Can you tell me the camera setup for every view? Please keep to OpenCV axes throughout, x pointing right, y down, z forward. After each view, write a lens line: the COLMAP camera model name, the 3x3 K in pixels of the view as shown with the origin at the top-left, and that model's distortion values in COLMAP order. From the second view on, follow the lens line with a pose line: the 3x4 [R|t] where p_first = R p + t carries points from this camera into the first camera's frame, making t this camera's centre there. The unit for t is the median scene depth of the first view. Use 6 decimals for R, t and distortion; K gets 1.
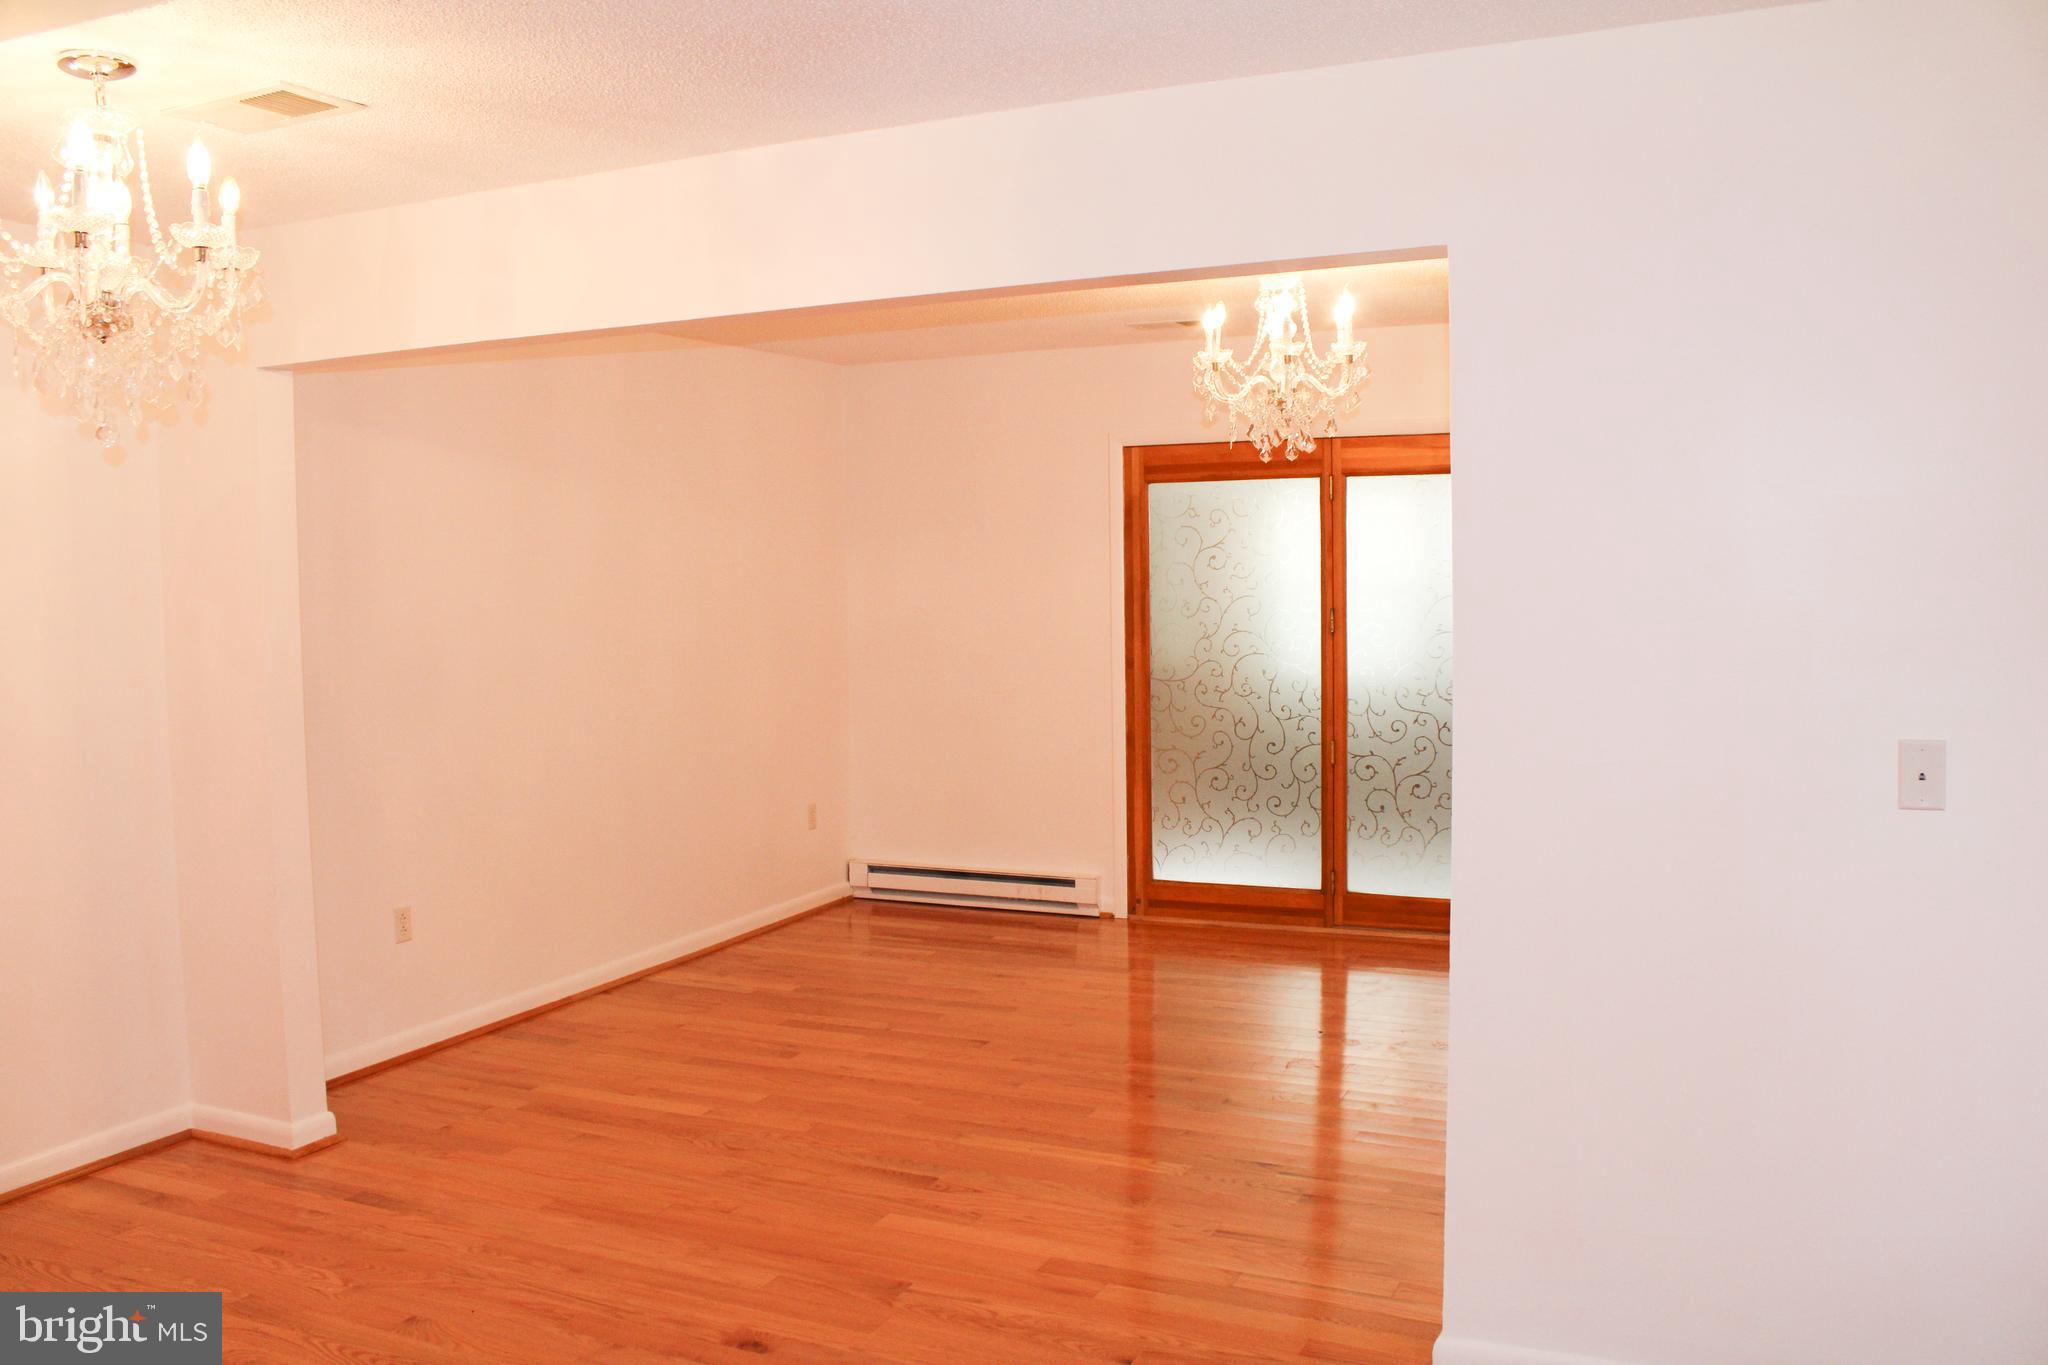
lens RADIAL K [[1687.2, 0, 1034.0], [0, 1687.2, 679.9], [0, 0, 1]] dist [-0.139866, 0.112106]
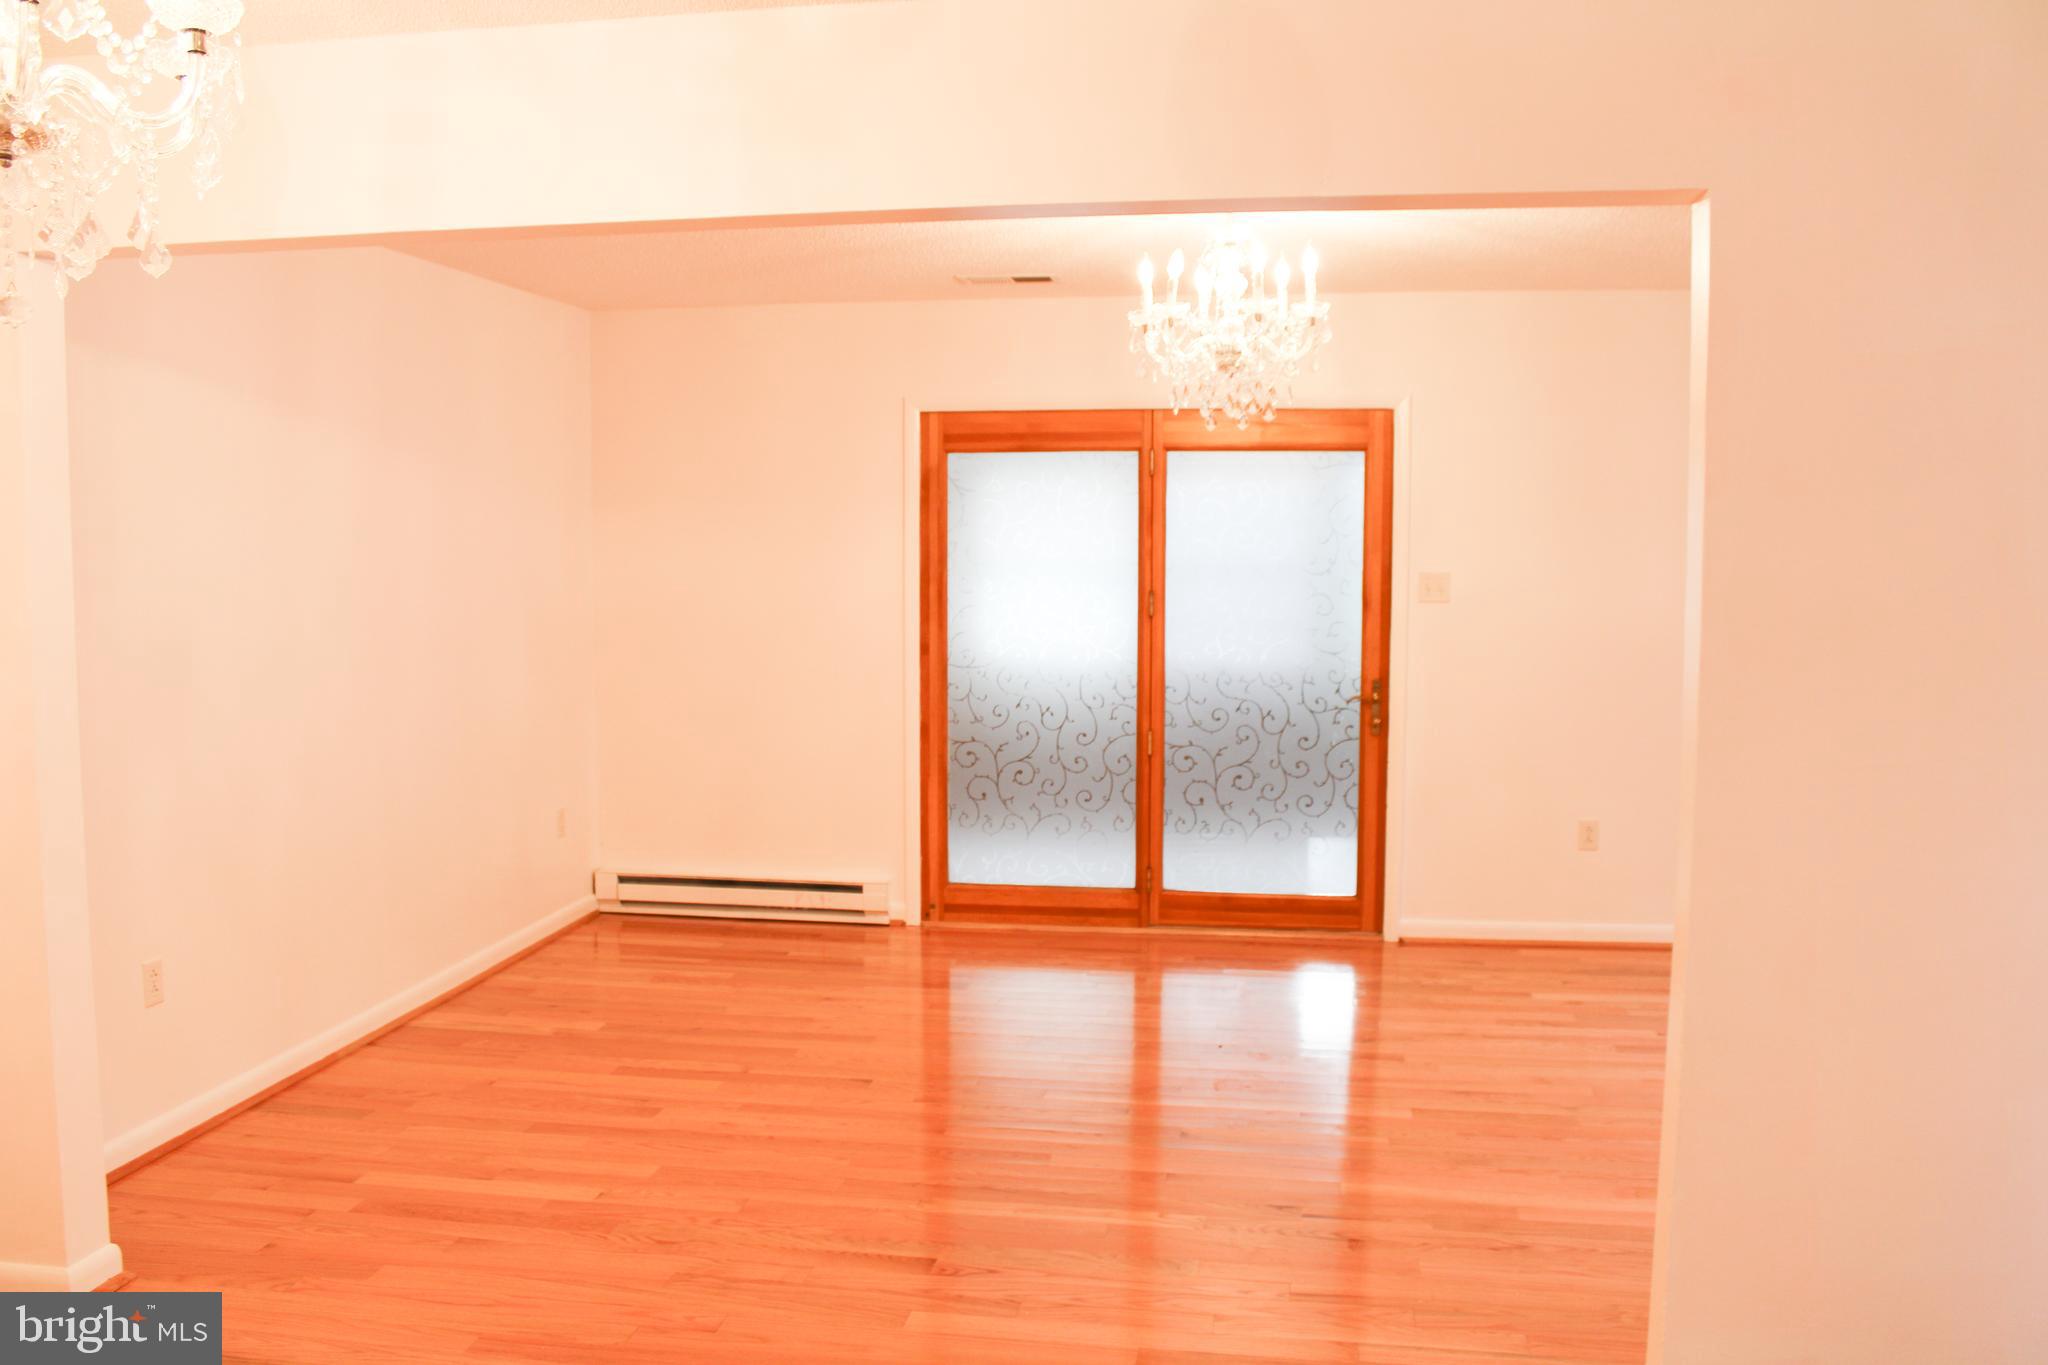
lens RADIAL K [[1687.2, 0, 1060.0], [0, 1687.2, 682.4], [0, 0, 1]] dist [-0.139866, 0.112106]
pose [[0.960847, -0.004895, 0.277037, -0.134646], [0.001462, 0.999920, 0.012597, -0.002991], [-0.277076, -0.011699, 0.960777, 0.101862]]
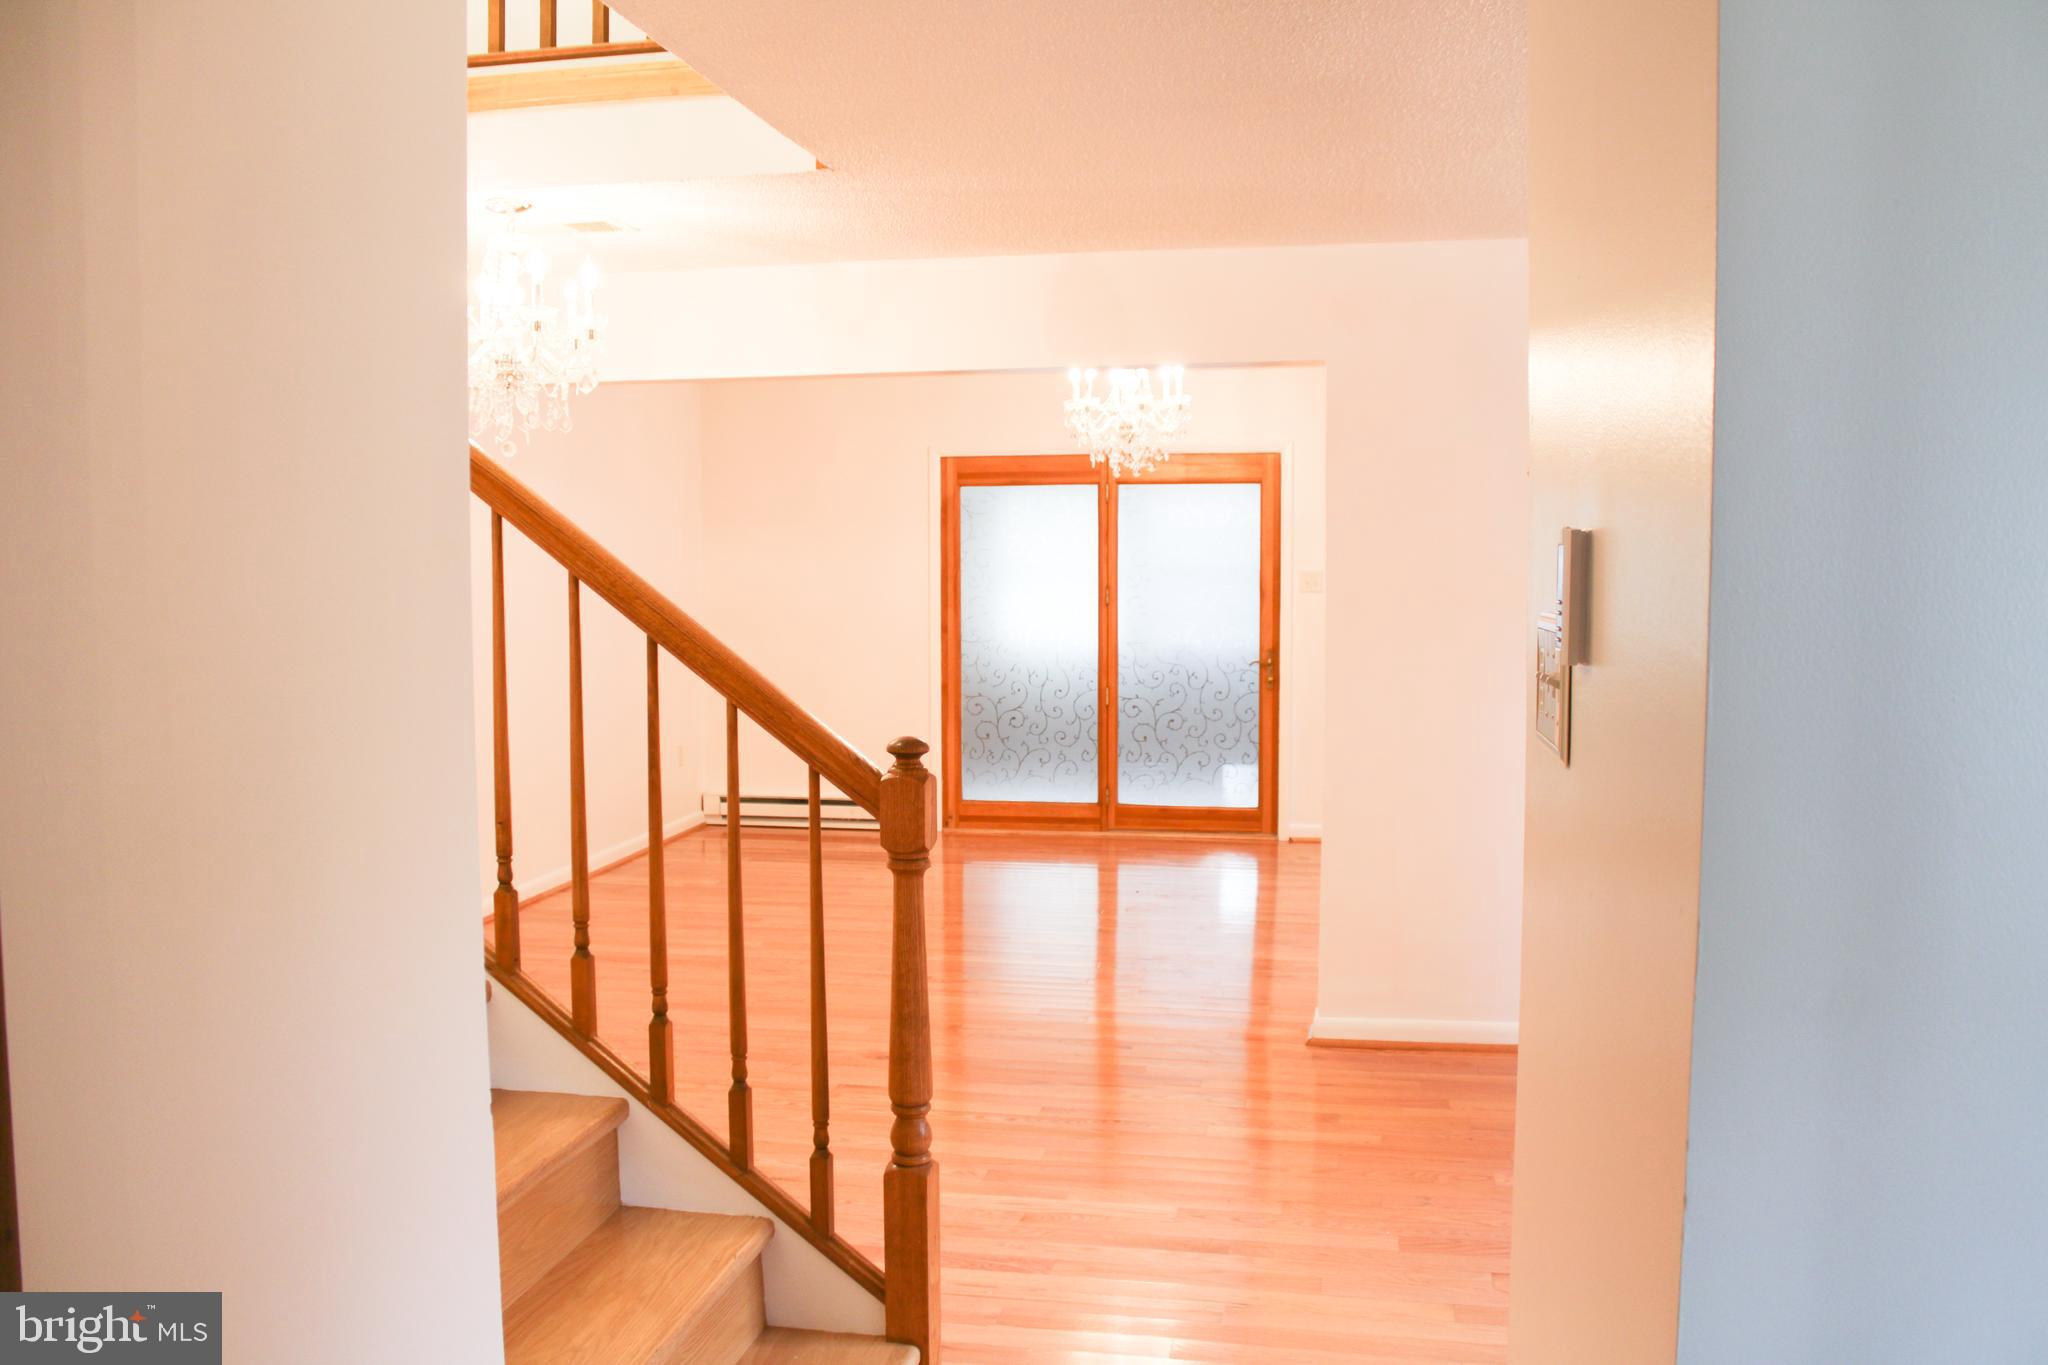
lens RADIAL K [[1687.2, 0, 1035.5], [0, 1687.2, 678.7], [0, 0, 1]] dist [-0.139866, 0.112106]
pose [[0.971232, -0.004023, 0.238101, -0.188933], [0.003986, 0.999992, 0.000640, 0.028840], [-0.238102, 0.000328, 0.971240, -0.259709]]
